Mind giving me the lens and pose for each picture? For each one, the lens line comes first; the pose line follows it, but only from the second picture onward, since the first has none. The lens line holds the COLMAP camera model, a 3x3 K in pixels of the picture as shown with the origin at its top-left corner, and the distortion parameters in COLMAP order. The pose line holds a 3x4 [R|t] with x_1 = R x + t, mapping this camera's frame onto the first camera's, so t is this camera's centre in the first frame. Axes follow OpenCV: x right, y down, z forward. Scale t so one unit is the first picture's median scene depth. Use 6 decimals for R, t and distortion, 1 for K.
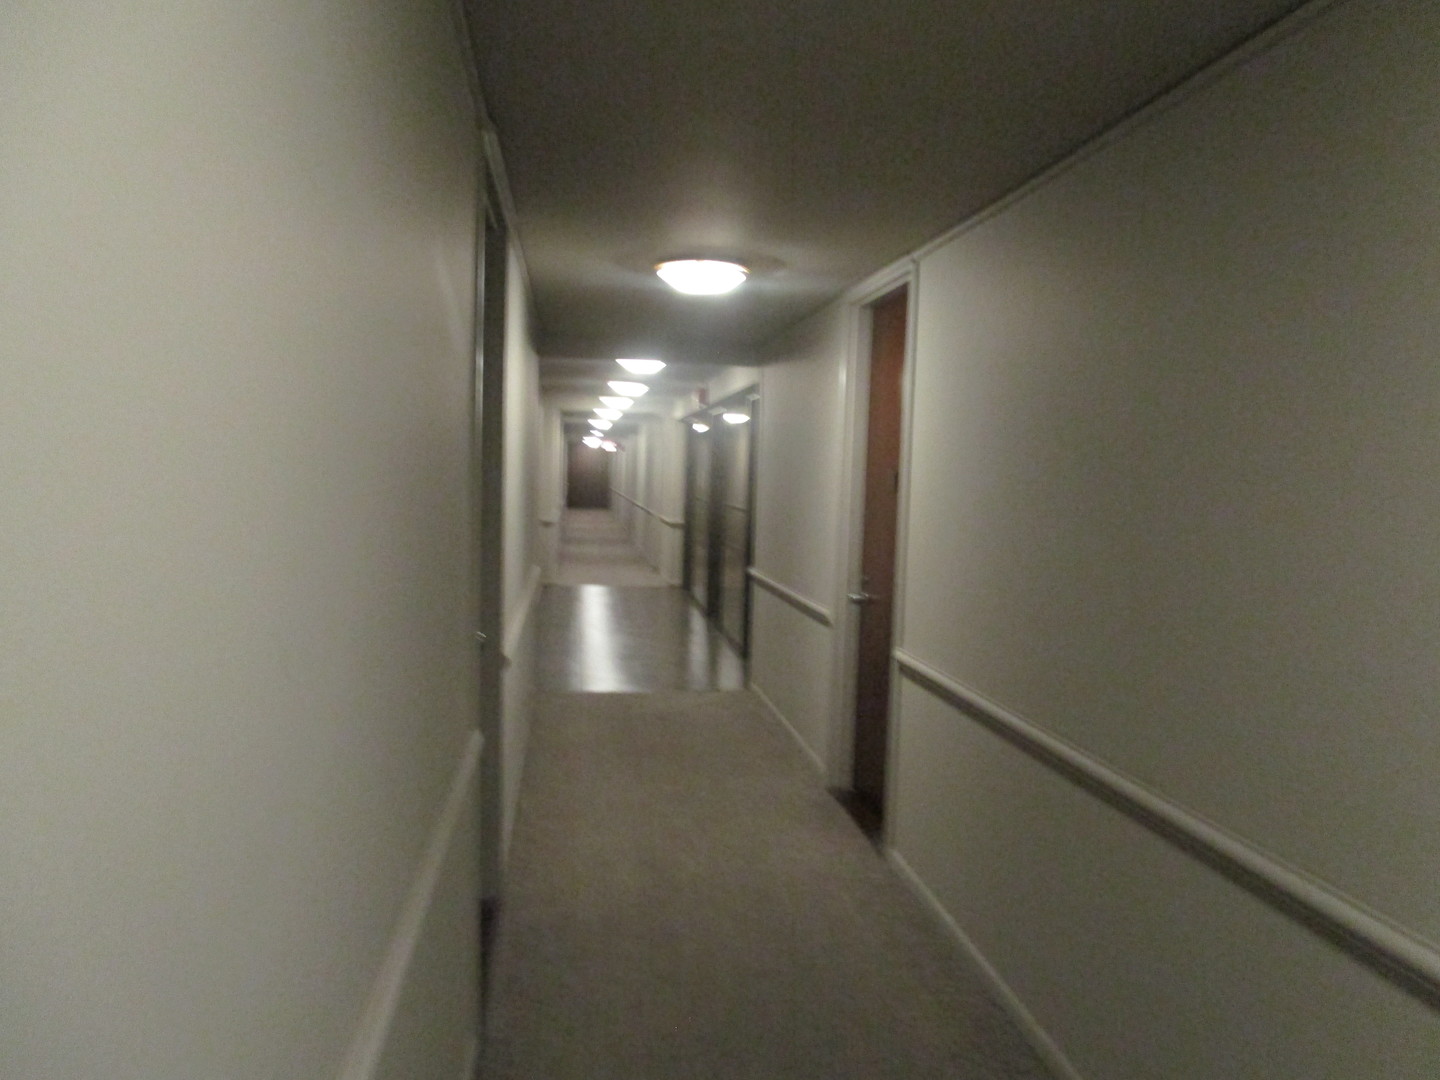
lens RADIAL K [[1021.2, 0, 720.0], [0, 1021.2, 540.0], [0, 0, 1]] dist [-0.037341, 0.006007]
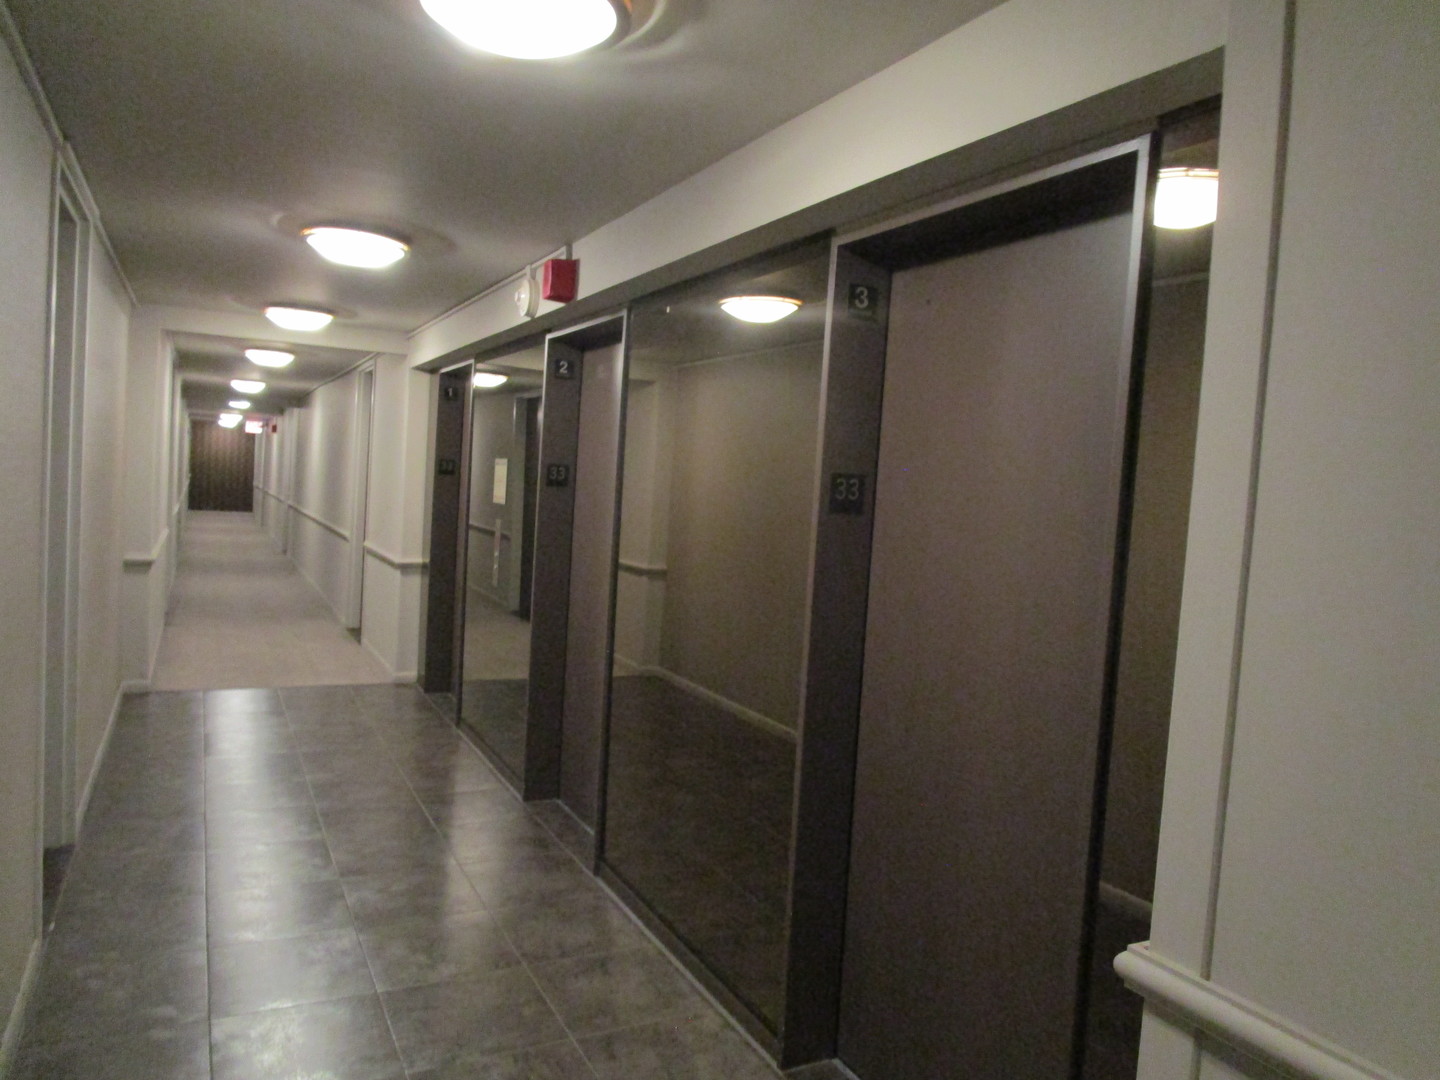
lens RADIAL K [[1021.2, 0, 720.0], [0, 1021.2, 540.0], [0, 0, 1]] dist [-0.037341, 0.006007]
pose [[0.945995, 0.002629, 0.324172, -0.044795], [-0.004291, 0.999981, 0.004415, -0.022892], [-0.324154, -0.005567, 0.945988, 0.323966]]
